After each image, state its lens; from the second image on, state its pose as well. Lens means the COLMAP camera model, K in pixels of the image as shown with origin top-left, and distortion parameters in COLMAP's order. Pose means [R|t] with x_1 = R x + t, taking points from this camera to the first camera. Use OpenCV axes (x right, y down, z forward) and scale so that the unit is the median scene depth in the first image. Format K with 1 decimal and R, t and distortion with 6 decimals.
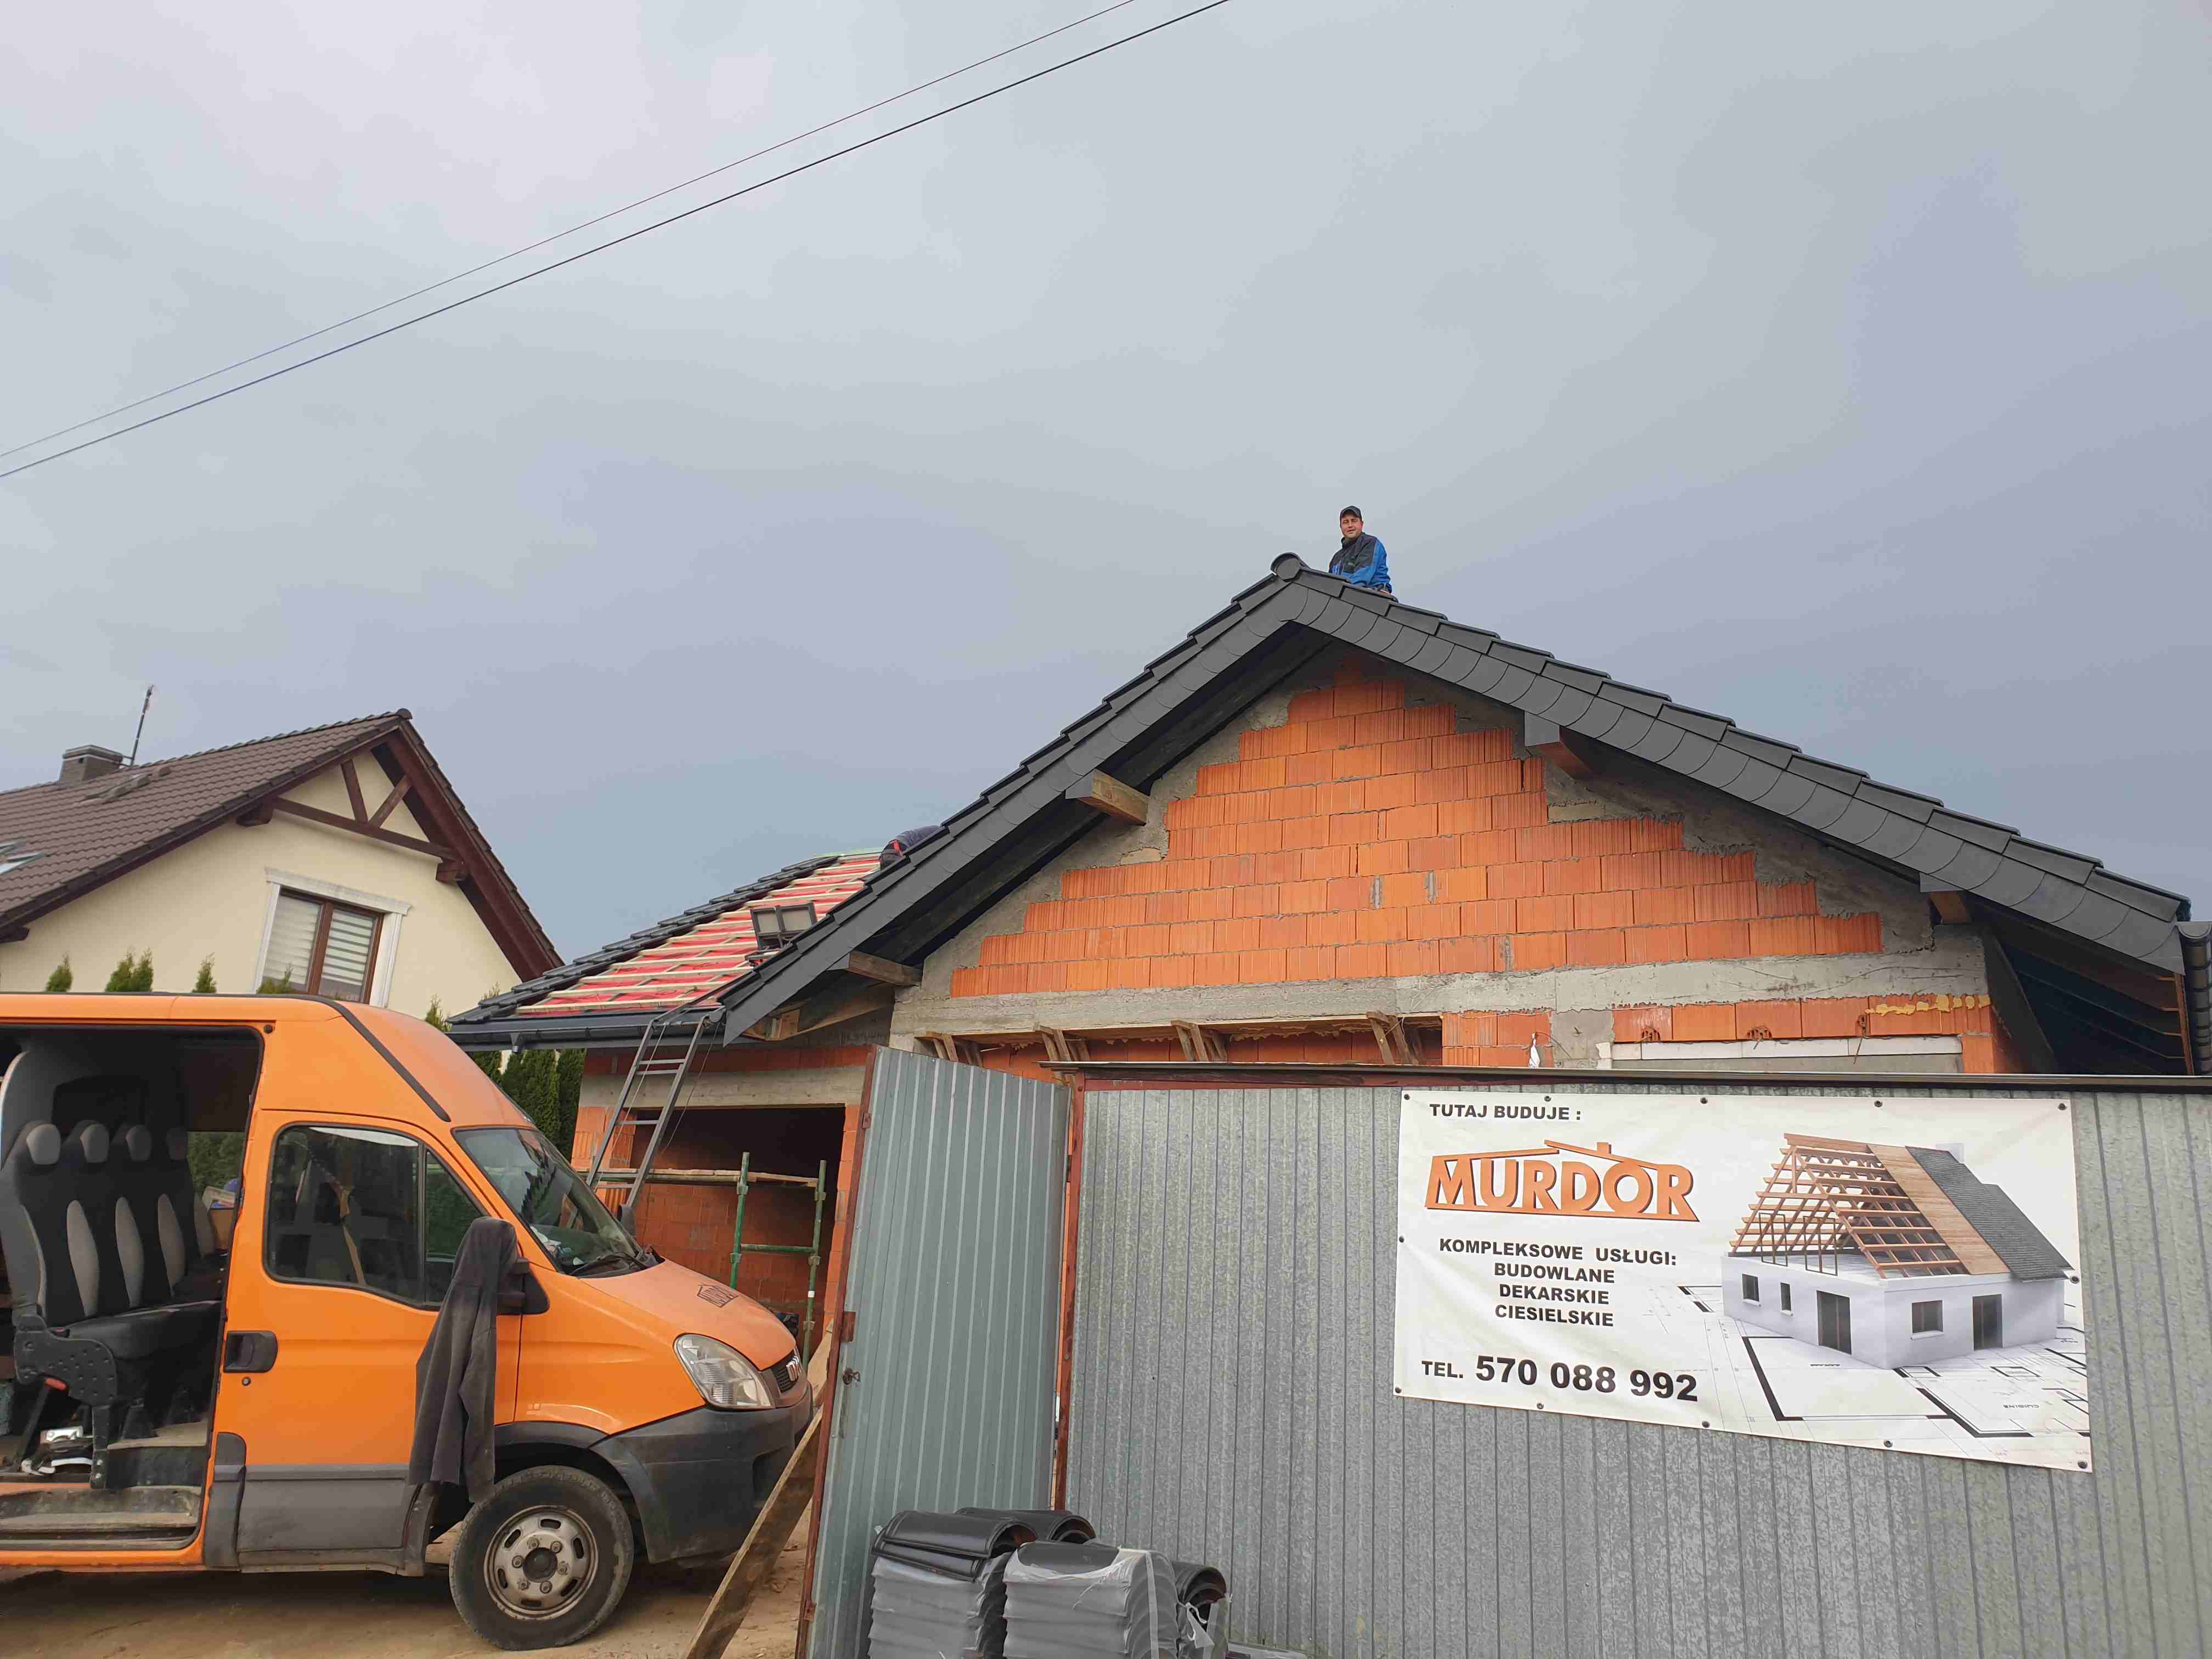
lens RADIAL K [[1693.0, 0, 1106.0], [0, 1693.0, 829.5], [0, 0, 1]] dist [-0.026985, 0.058840]
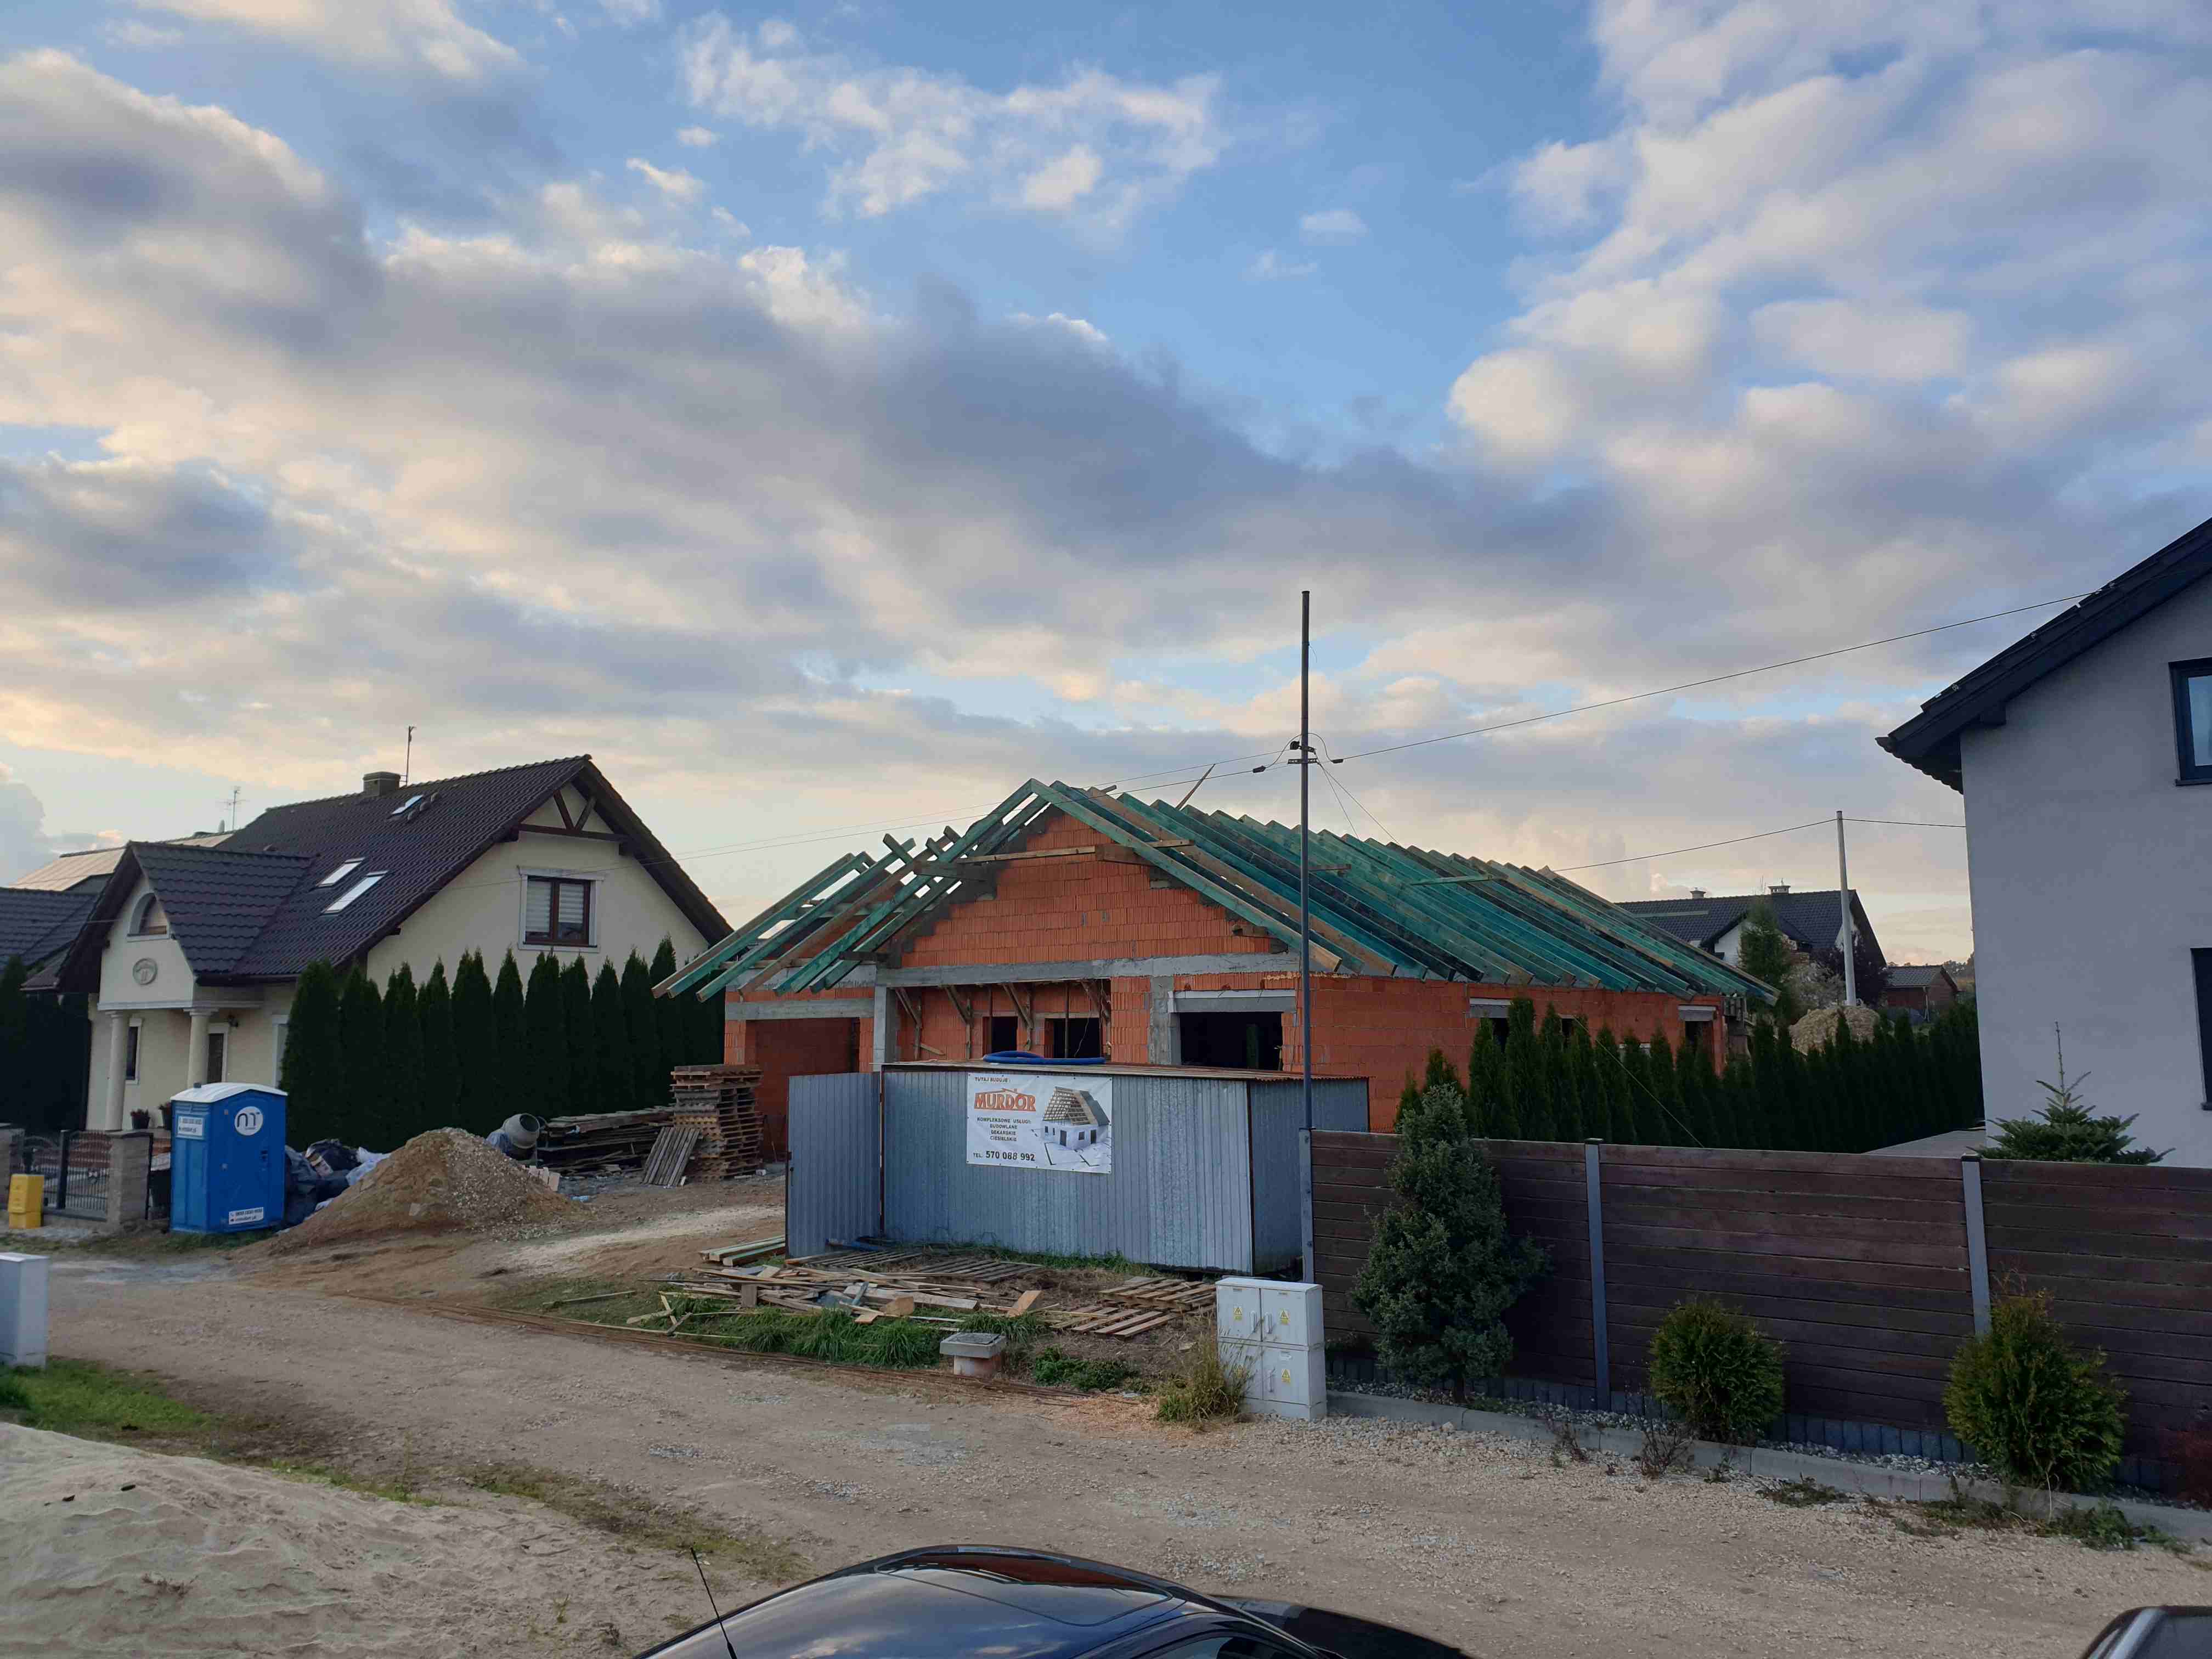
lens RADIAL K [[1659.7, 0, 1118.2], [0, 1659.7, 813.0], [0, 0, 1]] dist [0.189005, 0.000086]
pose [[0.994363, -0.077460, -0.072403, 0.777129], [0.086779, 0.986907, 0.135958, -0.801754], [0.060923, -0.141475, 0.988065, -2.239303]]
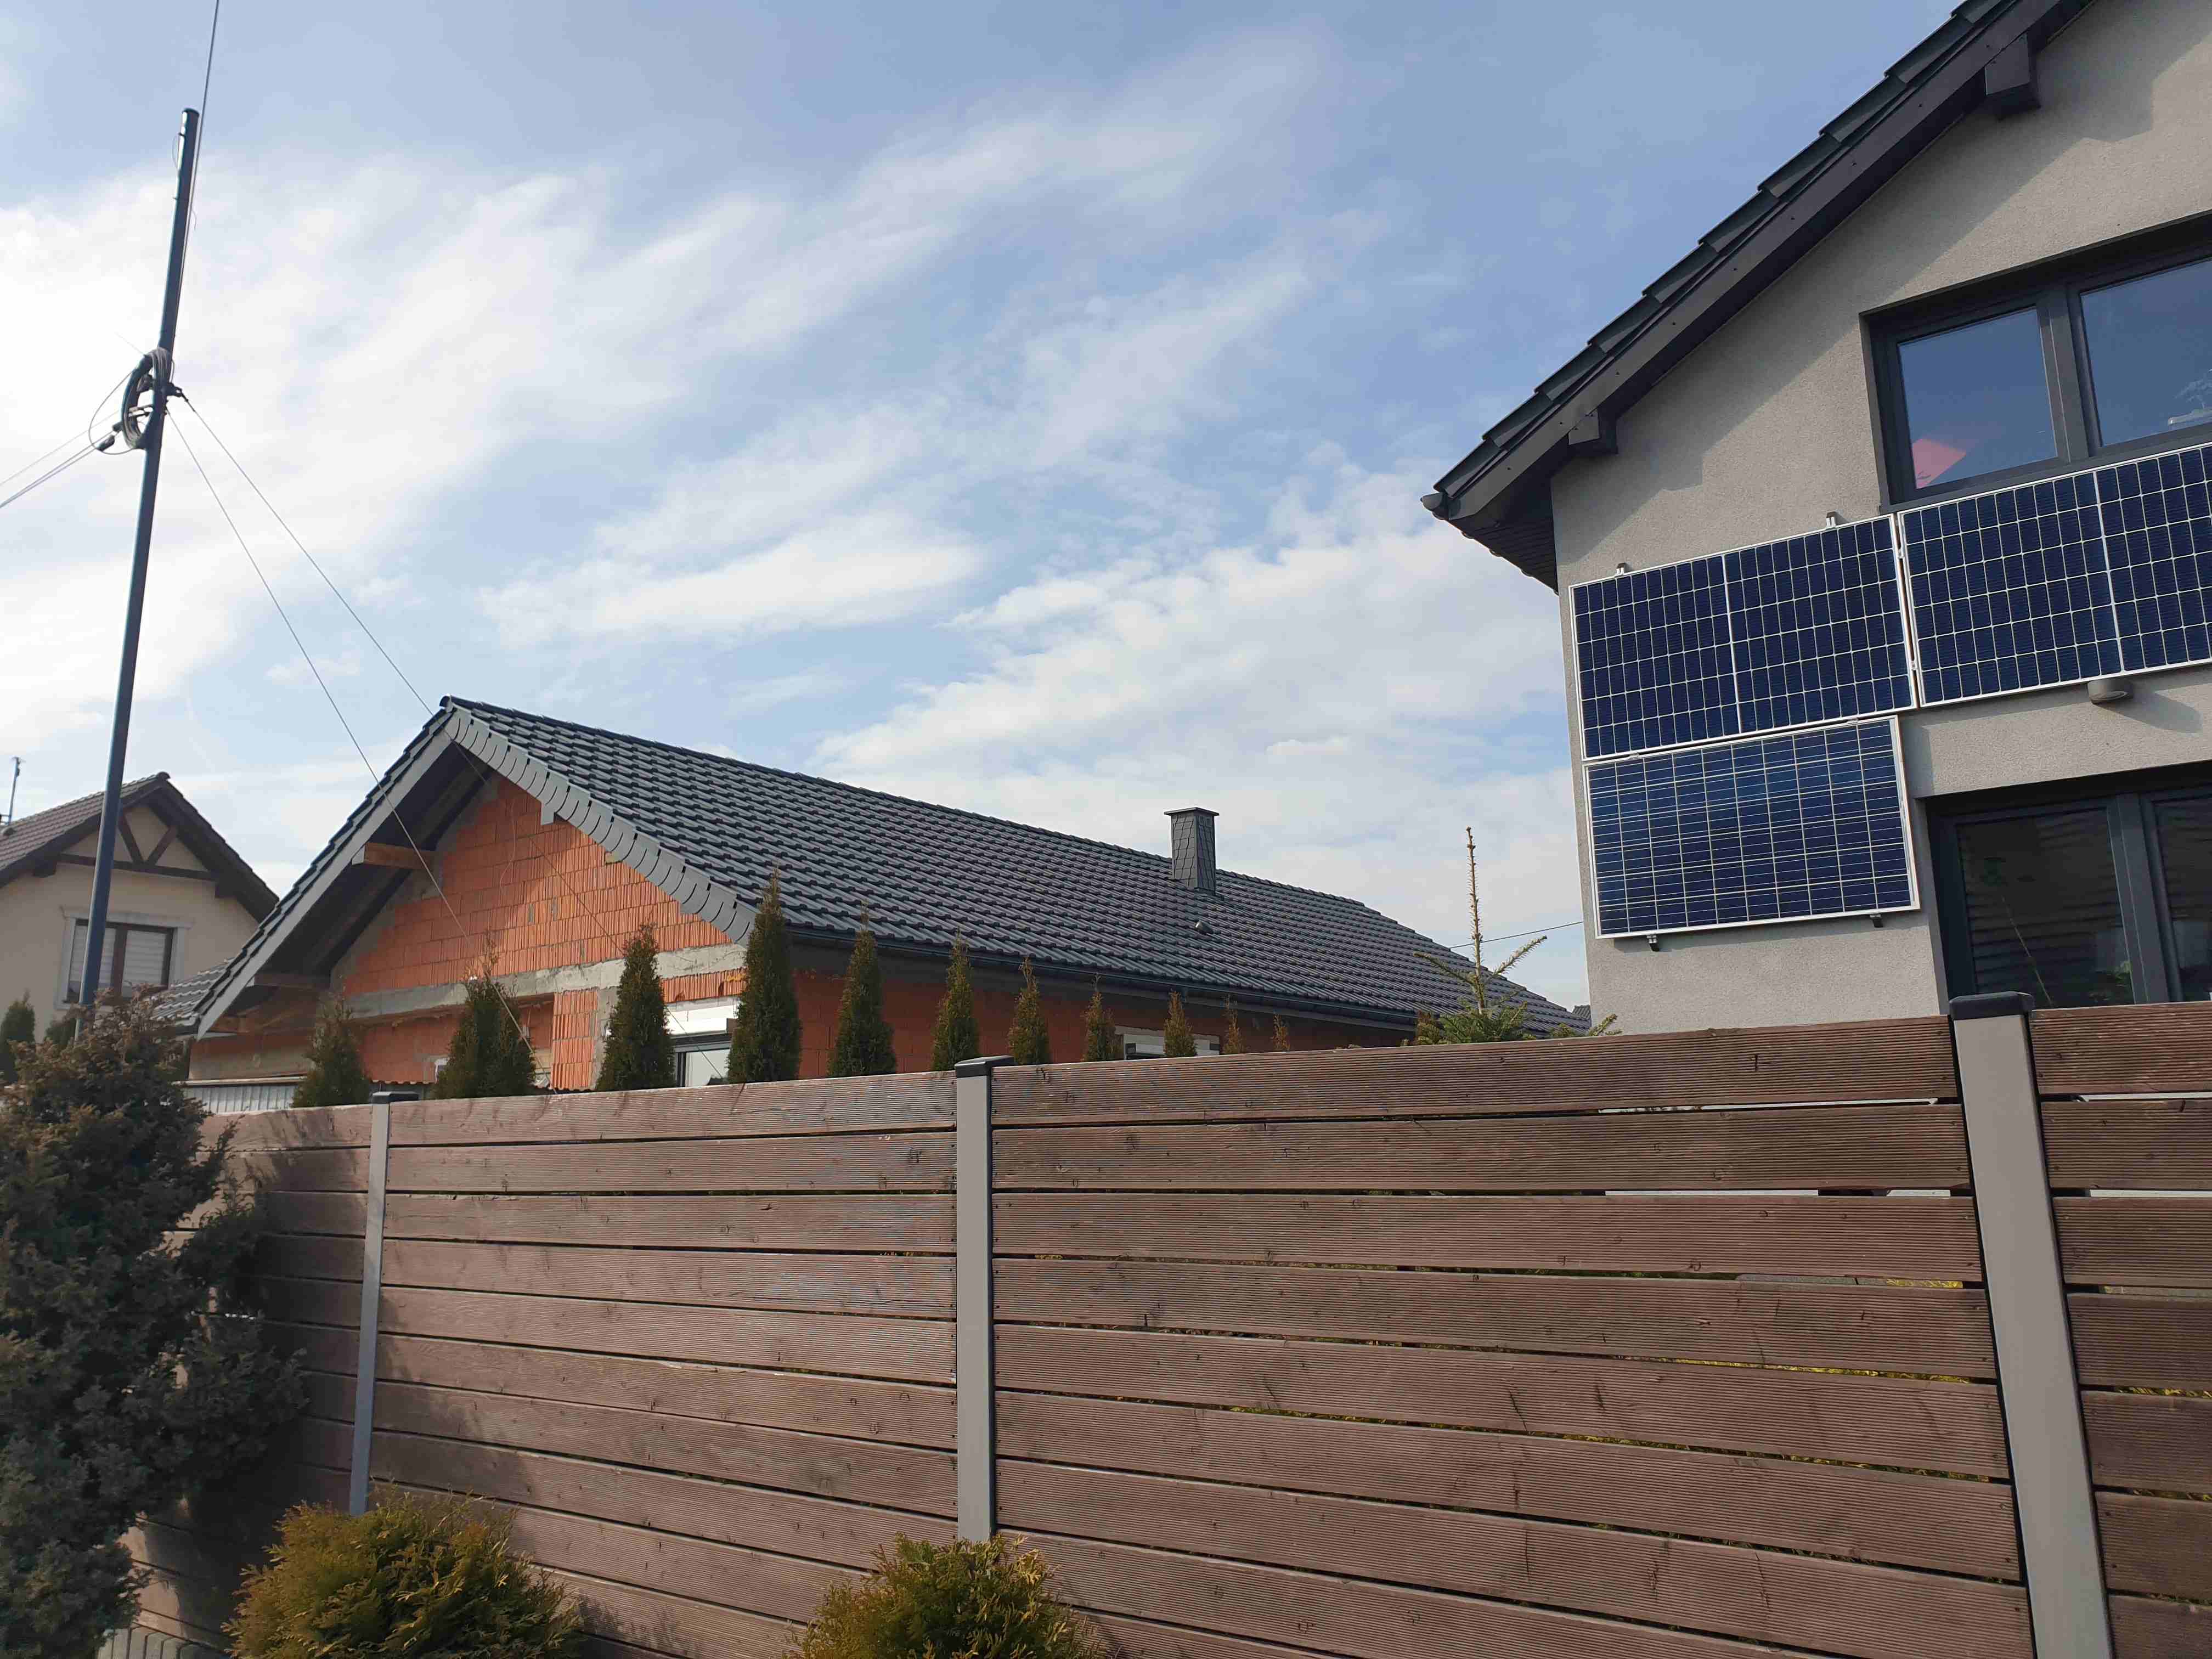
lens RADIAL K [[1676.7, 0, 1115.1], [0, 1676.7, 813.8], [0, 0, 1]] dist [0.028338, 0.005807]
pose [[0.991980, -0.094378, -0.084076, 1.718764], [0.099667, 0.993143, 0.061100, -0.193647], [0.077733, -0.068990, 0.994584, -0.939398]]
